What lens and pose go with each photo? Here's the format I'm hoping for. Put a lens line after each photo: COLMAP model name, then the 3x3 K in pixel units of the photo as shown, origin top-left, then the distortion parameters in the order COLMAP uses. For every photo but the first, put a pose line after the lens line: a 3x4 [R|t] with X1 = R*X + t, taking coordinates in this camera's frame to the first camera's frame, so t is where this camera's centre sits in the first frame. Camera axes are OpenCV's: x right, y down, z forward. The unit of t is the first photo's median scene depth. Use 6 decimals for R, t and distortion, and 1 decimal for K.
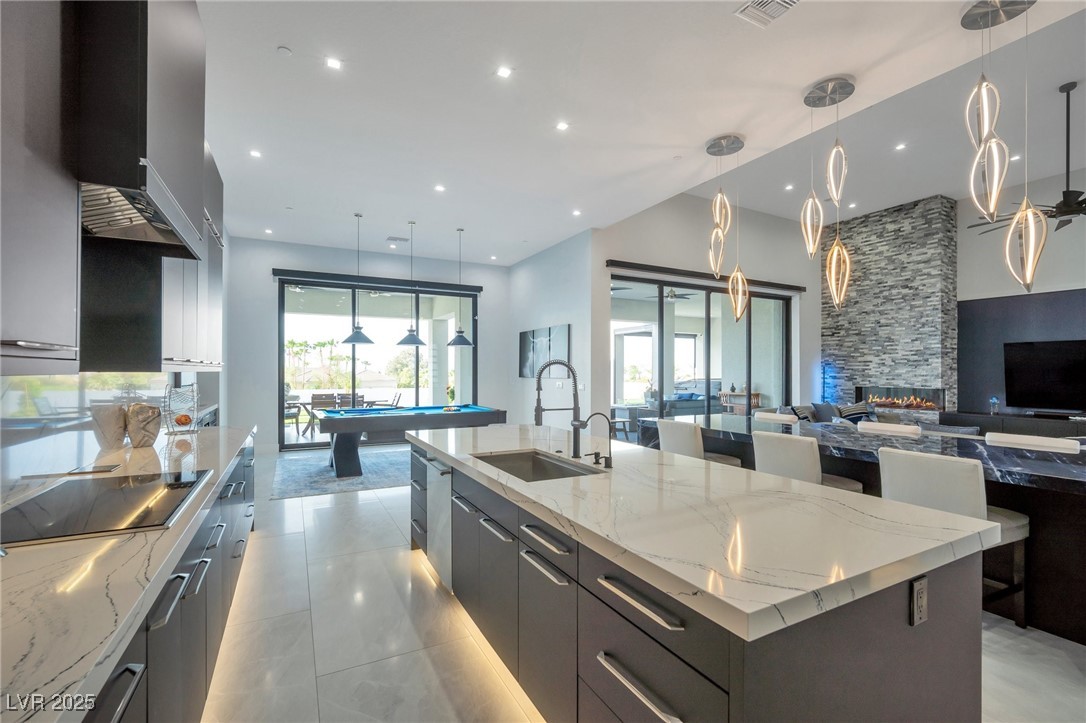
lens RADIAL K [[475.8, 0, 542.3], [0, 475.8, 370.8], [0, 0, 1]] dist [-0.001423, -0.000011]
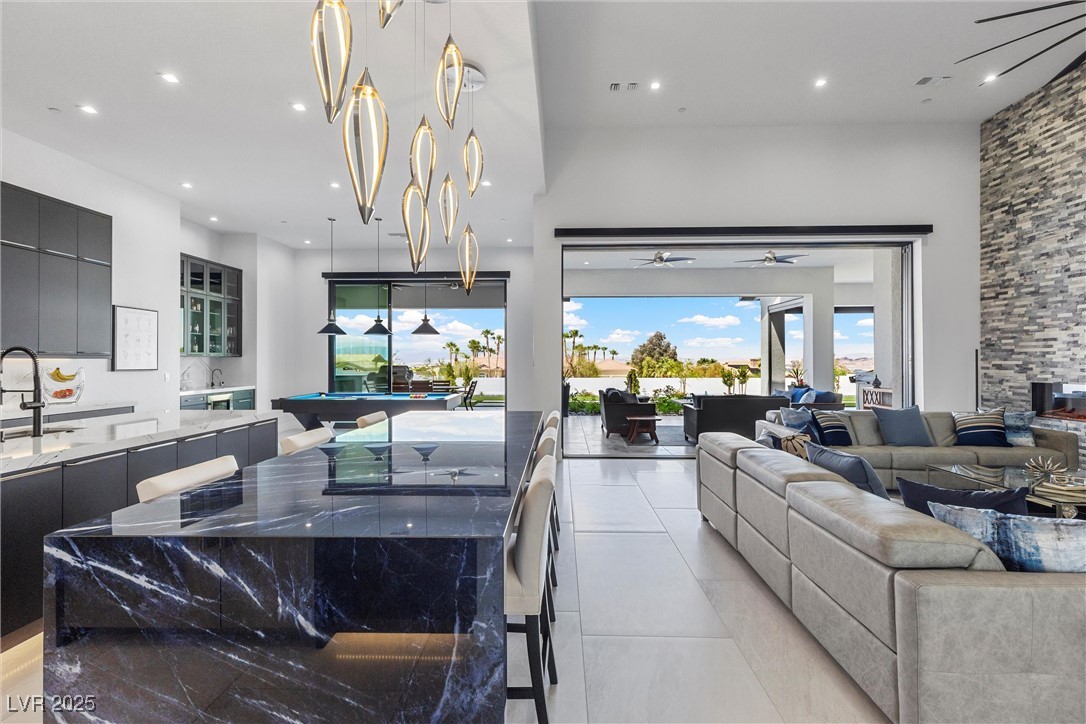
lens RADIAL K [[501.4, 0, 543.0], [0, 501.4, 362.0], [0, 0, 1]] dist [0.010927, -0.000327]
pose [[0.867399, -0.001211, -0.497611, 0.486452], [0.003446, 0.999988, 0.003574, 0.004017], [0.497601, -0.004814, 0.867393, 0.170360]]
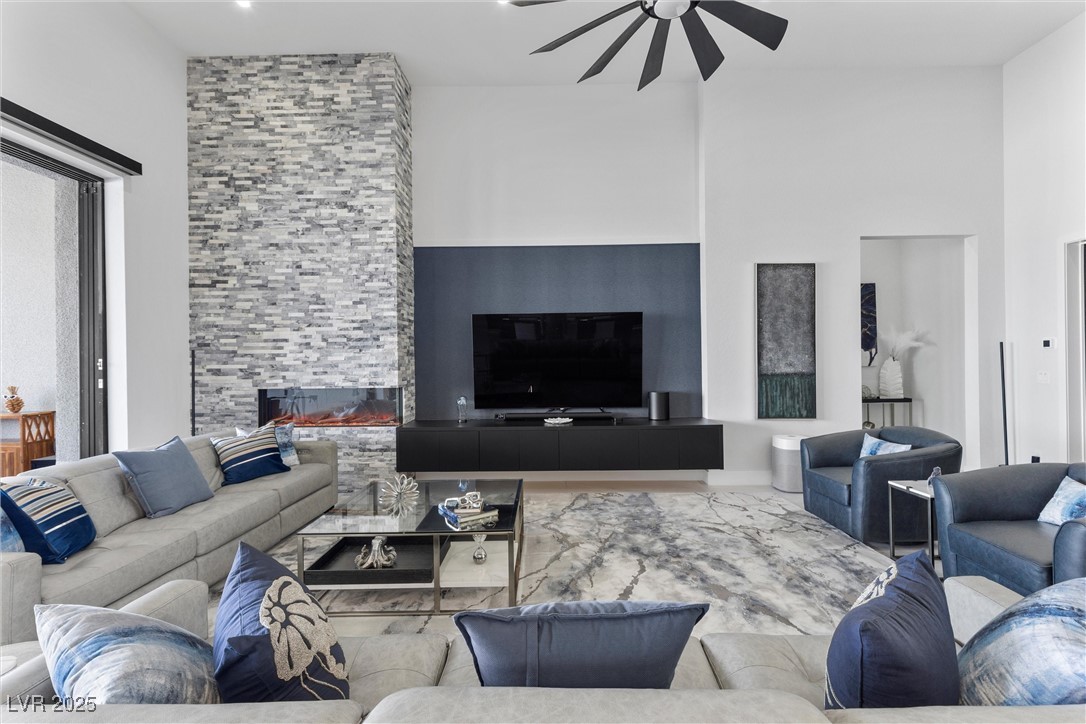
lens RADIAL K [[482.8, 0, 548.6], [0, 482.8, 357.6], [0, 0, 1]] dist [-0.000155, -0.000072]
pose [[0.466972, -0.004501, 0.884261, 0.377054], [0.009814, 0.999952, -0.000093, 0.002659], [-0.884218, 0.008721, 0.466993, 0.525646]]
